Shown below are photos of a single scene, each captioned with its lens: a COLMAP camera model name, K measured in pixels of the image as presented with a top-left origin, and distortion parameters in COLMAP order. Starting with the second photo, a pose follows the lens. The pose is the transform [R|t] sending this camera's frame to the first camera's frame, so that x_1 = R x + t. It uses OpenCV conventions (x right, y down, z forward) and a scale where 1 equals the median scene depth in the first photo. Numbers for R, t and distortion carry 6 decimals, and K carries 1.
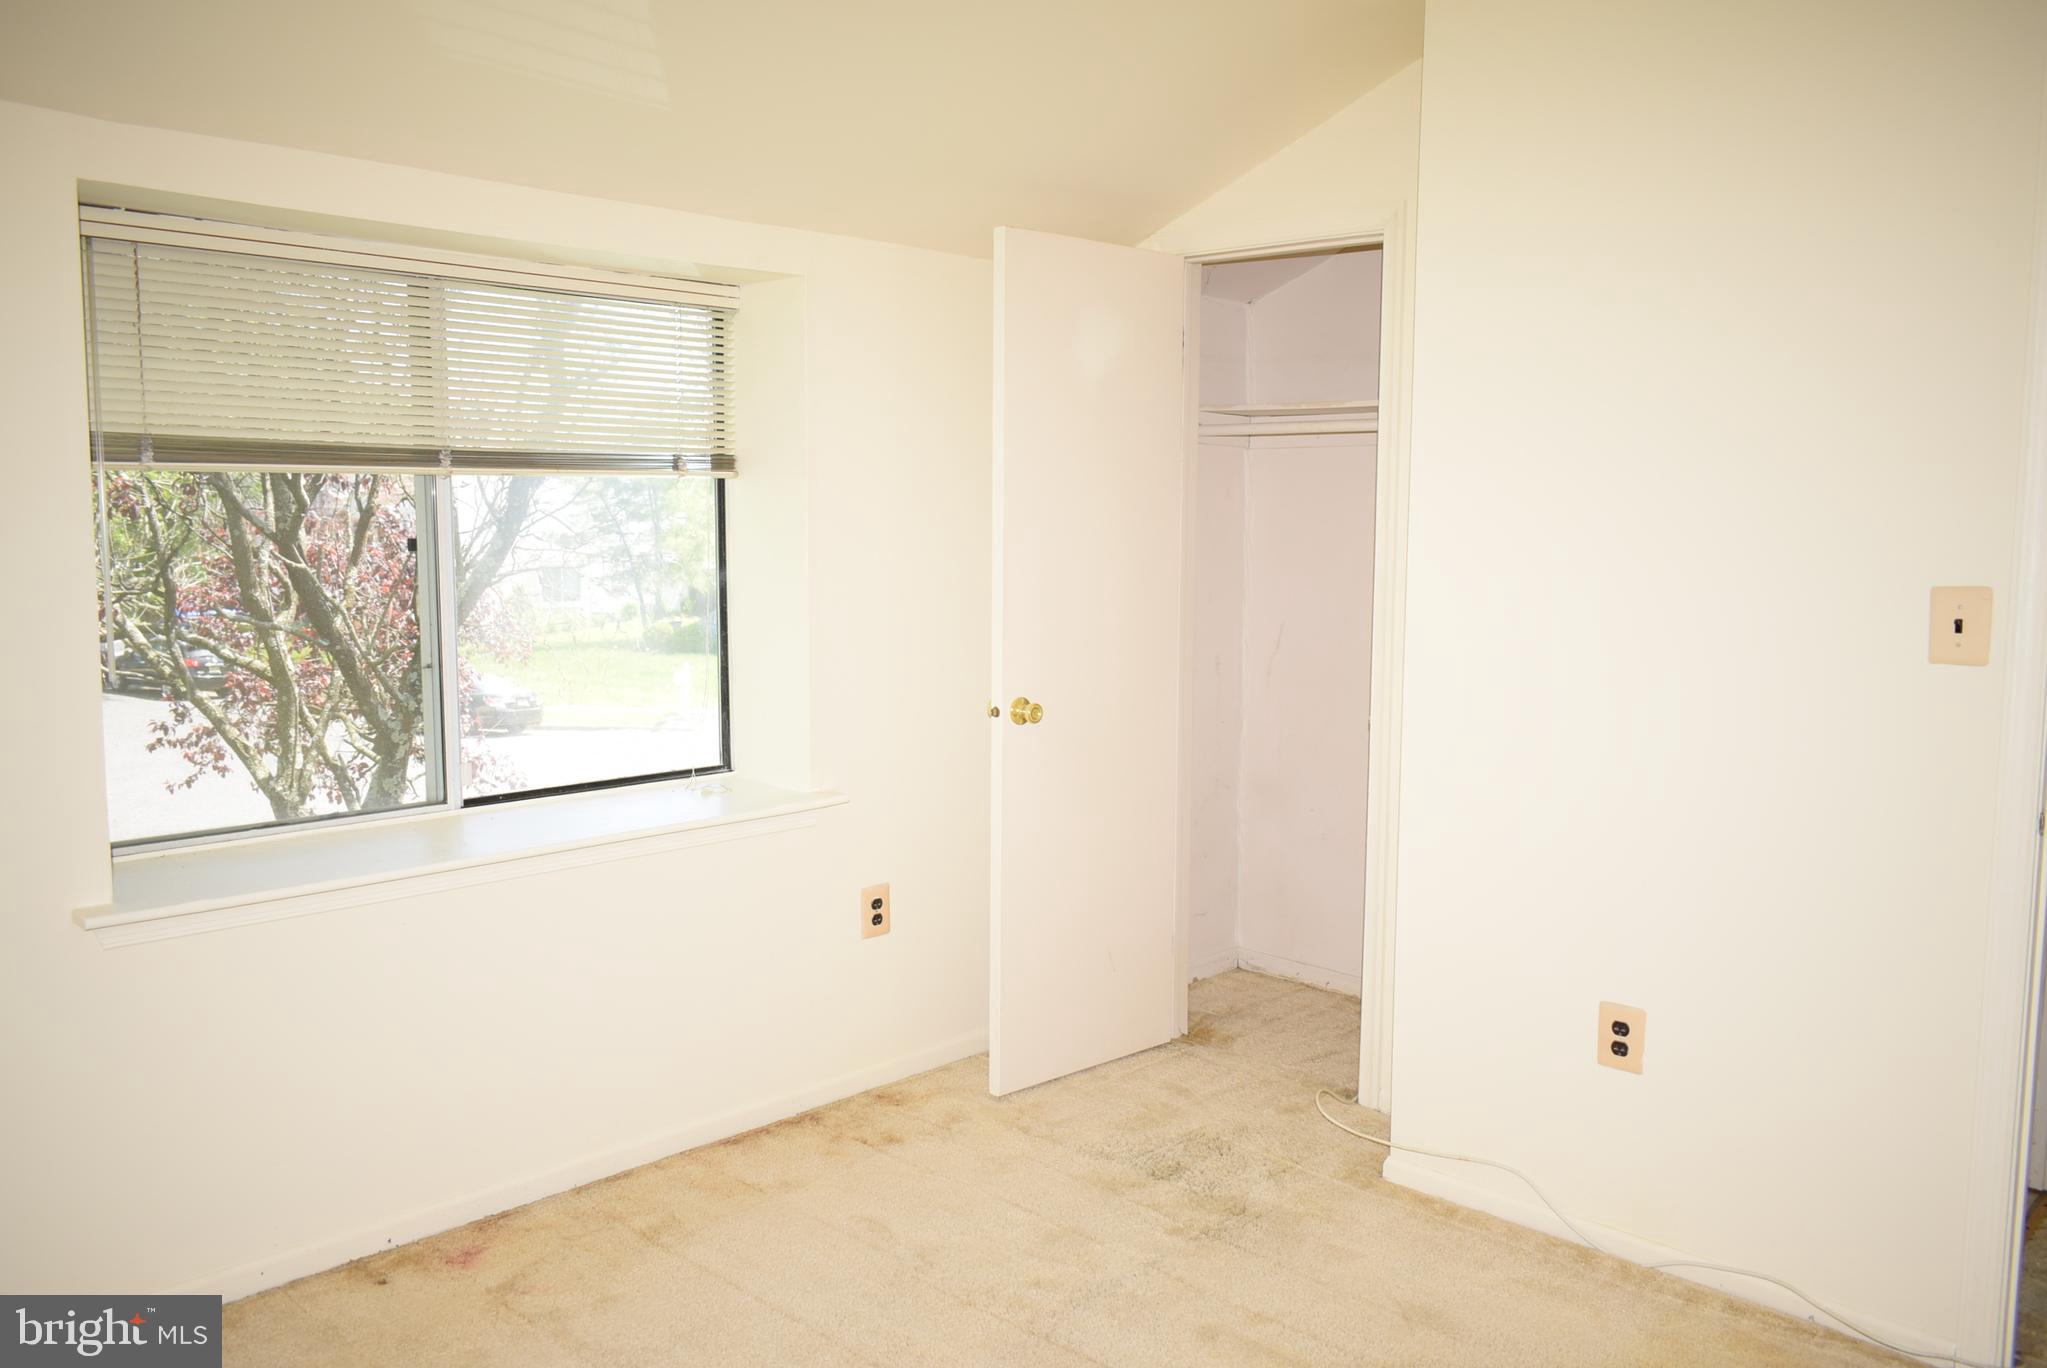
lens RADIAL K [[1591.6, 0, 1028.0], [0, 1591.6, 705.8], [0, 0, 1]] dist [-0.021145, 0.010858]
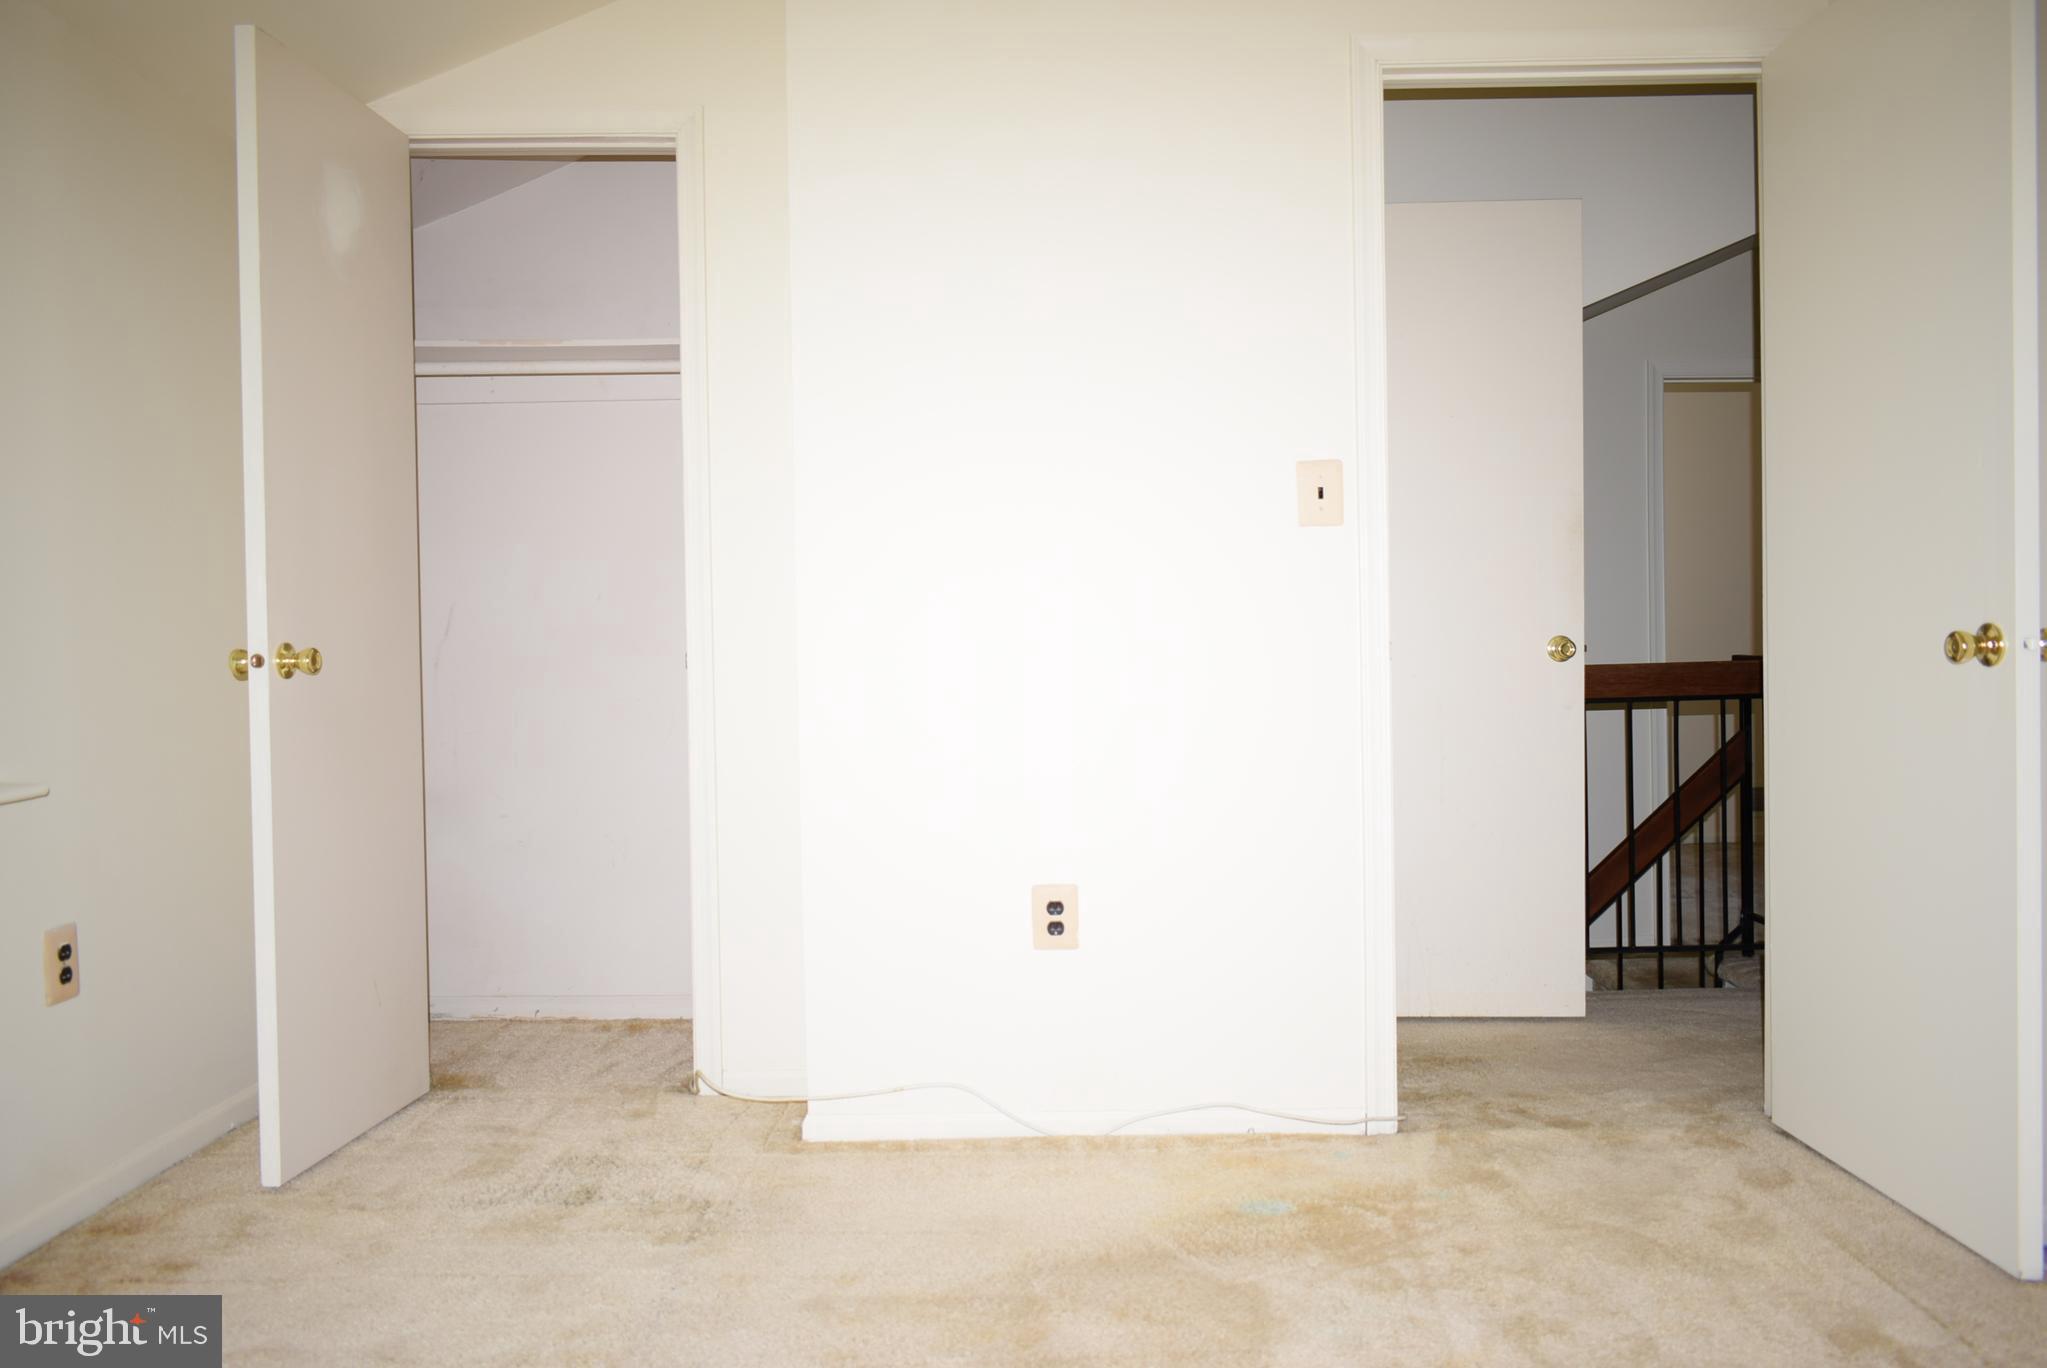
lens RADIAL K [[1591.6, 0, 1015.4], [0, 1591.6, 665.8], [0, 0, 1]] dist [-0.021145, 0.010858]
pose [[0.716699, -0.021332, 0.697056, -0.317768], [0.104049, 0.991615, -0.076635, 0.111355], [-0.689577, 0.127452, 0.712909, 0.238408]]
